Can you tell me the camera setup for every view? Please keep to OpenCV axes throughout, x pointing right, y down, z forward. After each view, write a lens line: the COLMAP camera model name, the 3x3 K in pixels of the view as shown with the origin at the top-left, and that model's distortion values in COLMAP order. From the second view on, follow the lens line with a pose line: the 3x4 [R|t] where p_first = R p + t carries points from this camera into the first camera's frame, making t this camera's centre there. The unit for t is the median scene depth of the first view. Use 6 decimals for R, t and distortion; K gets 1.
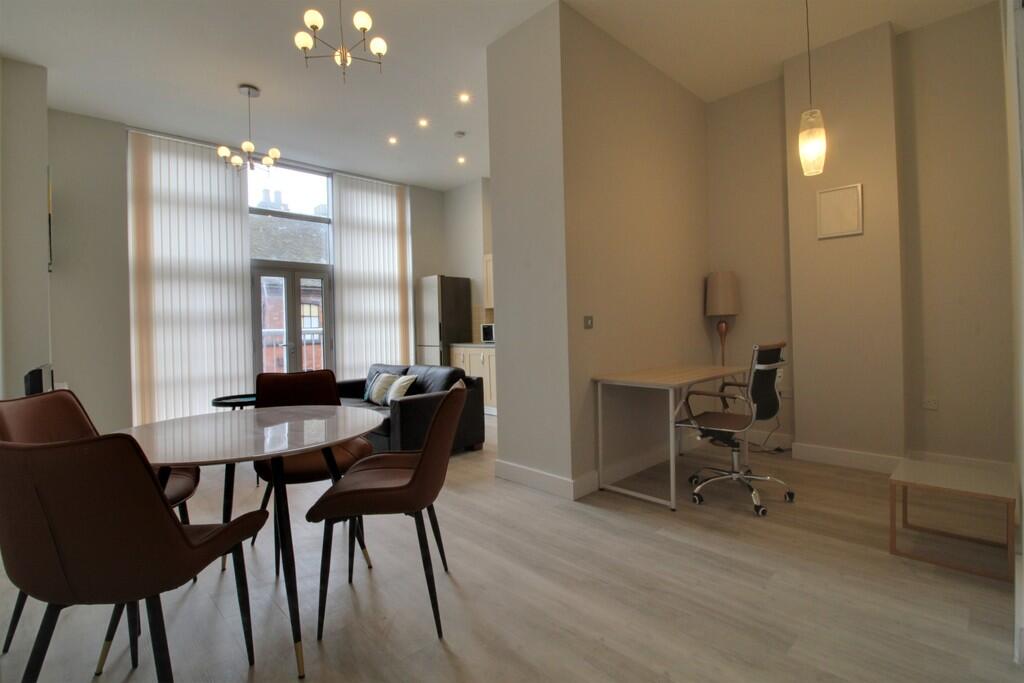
lens RADIAL K [[473.3, 0, 514.2], [0, 473.3, 329.3], [0, 0, 1]] dist [-0.000246, -0.013932]
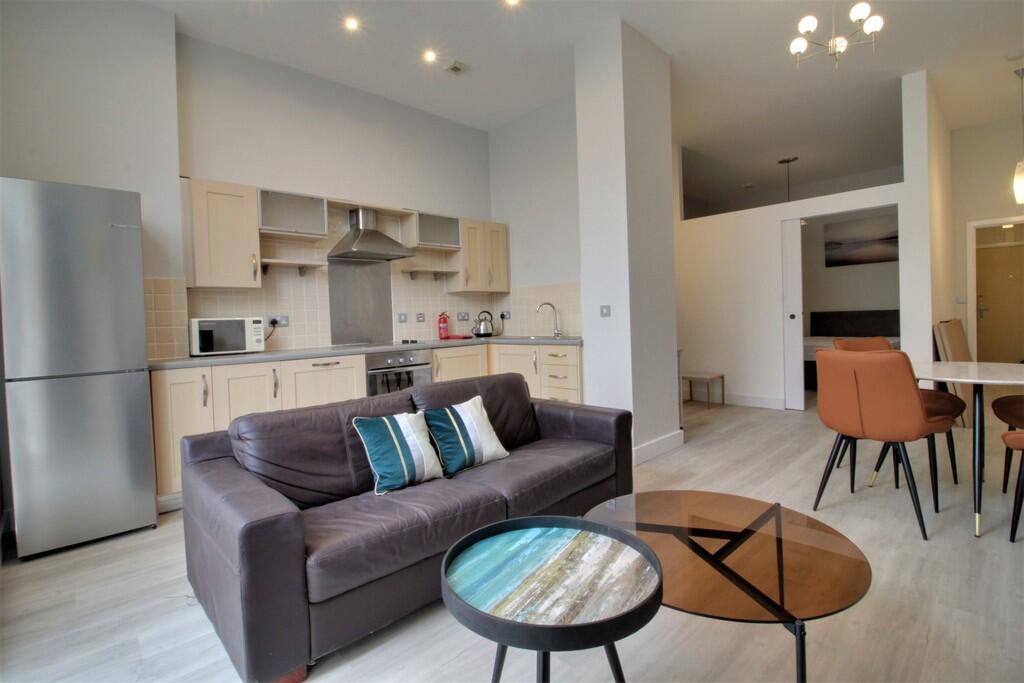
lens RADIAL K [[463.5, 0, 511.6], [0, 463.5, 335.3], [0, 0, 1]] dist [0.000817, 0.000051]
pose [[0.009118, -0.009682, 0.999912, -0.832615], [0.034088, 0.999375, 0.009366, 0.020666], [-0.999377, 0.033999, 0.009442, 1.037105]]
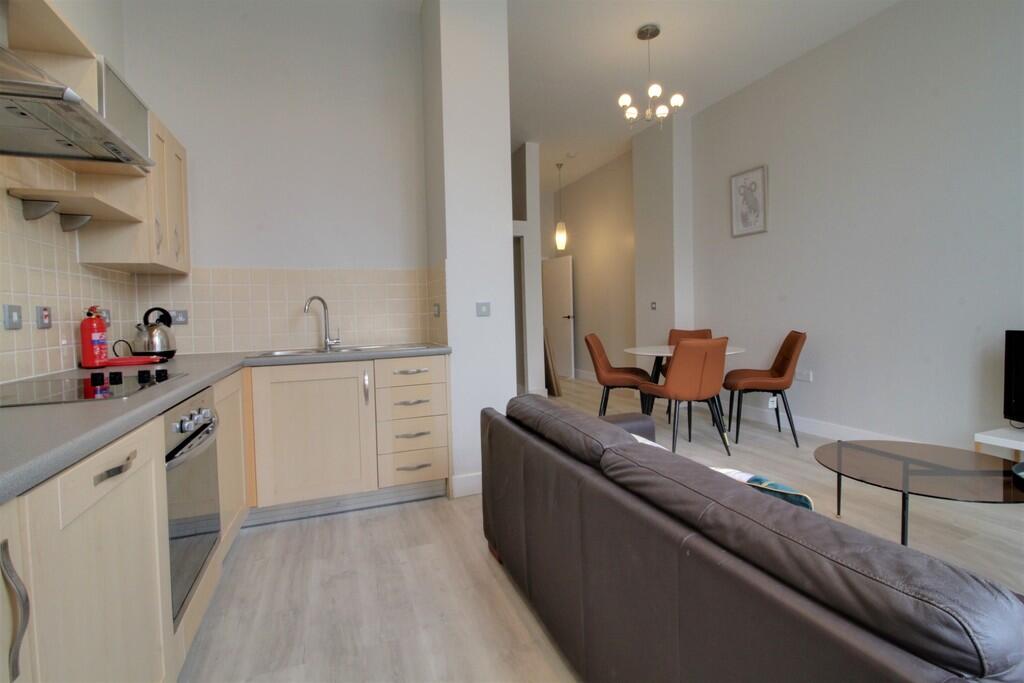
lens RADIAL K [[473.3, 0, 514.2], [0, 473.3, 329.3], [0, 0, 1]] dist [-0.000246, -0.013932]
pose [[-0.924392, 0.039768, 0.379366, -0.306756], [0.053138, 0.998278, 0.024831, 0.004989], [-0.377726, 0.043113, -0.924913, 1.497891]]
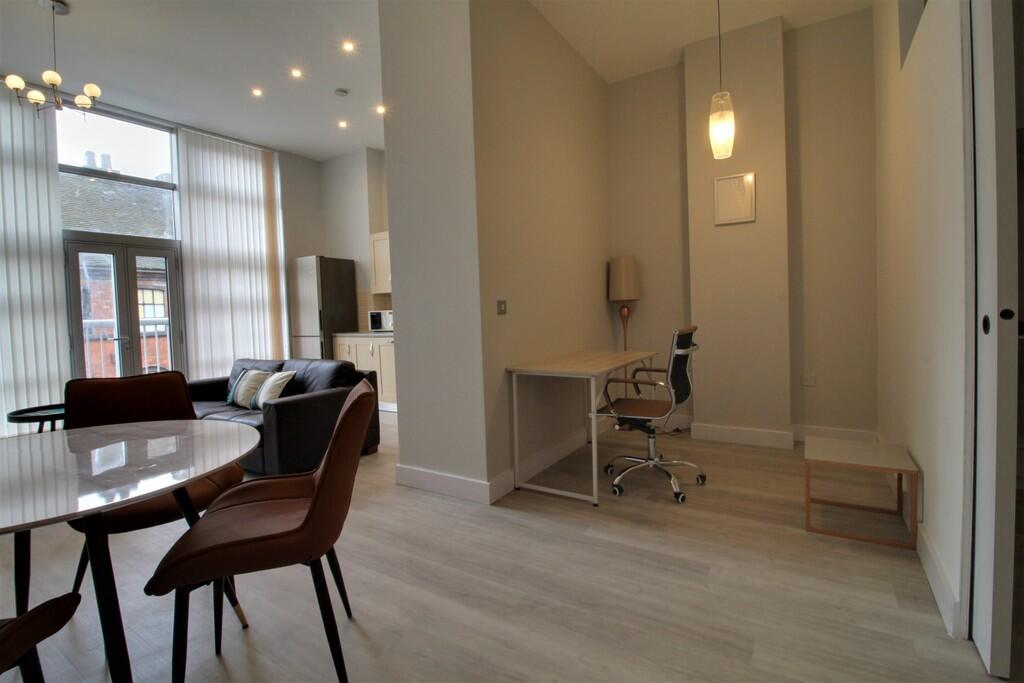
lens RADIAL K [[473.3, 0, 514.2], [0, 473.3, 329.3], [0, 0, 1]] dist [-0.000246, -0.013932]
pose [[0.970060, -0.016547, 0.242300, -0.030411], [0.009851, 0.999536, 0.028819, 0.000906], [-0.242664, -0.025570, 0.969773, 0.086555]]
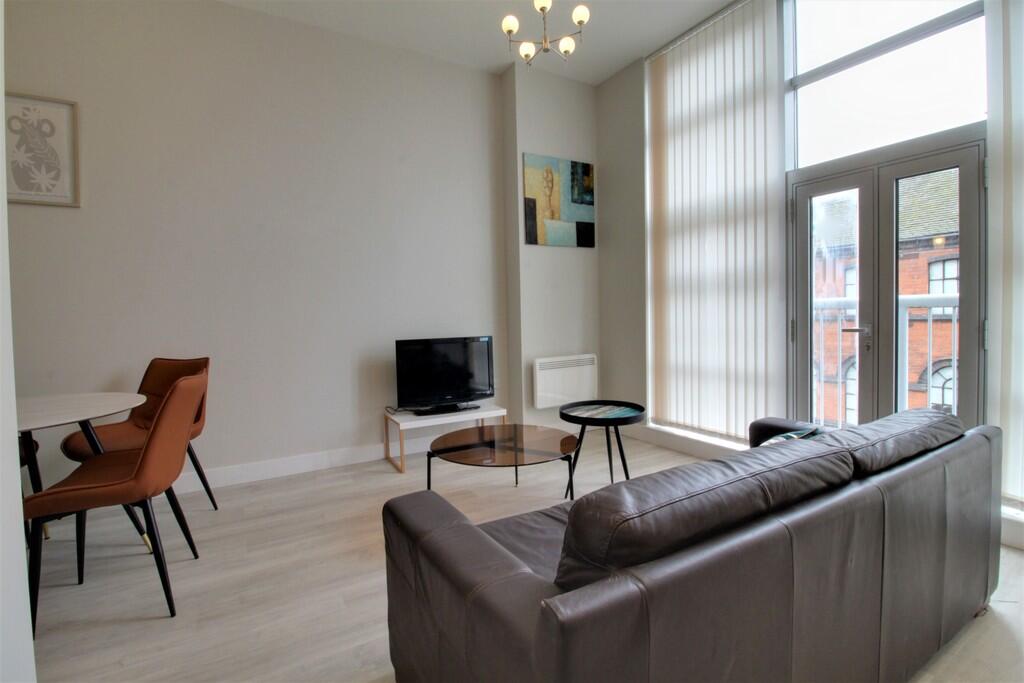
lens RADIAL K [[473.3, 0, 514.2], [0, 473.3, 329.3], [0, 0, 1]] dist [-0.000246, -0.013932]
pose [[-0.212369, 0.058728, -0.975423, 0.086597], [0.028710, 0.998137, 0.053844, -0.001869], [0.976768, -0.016569, -0.213660, 1.046483]]
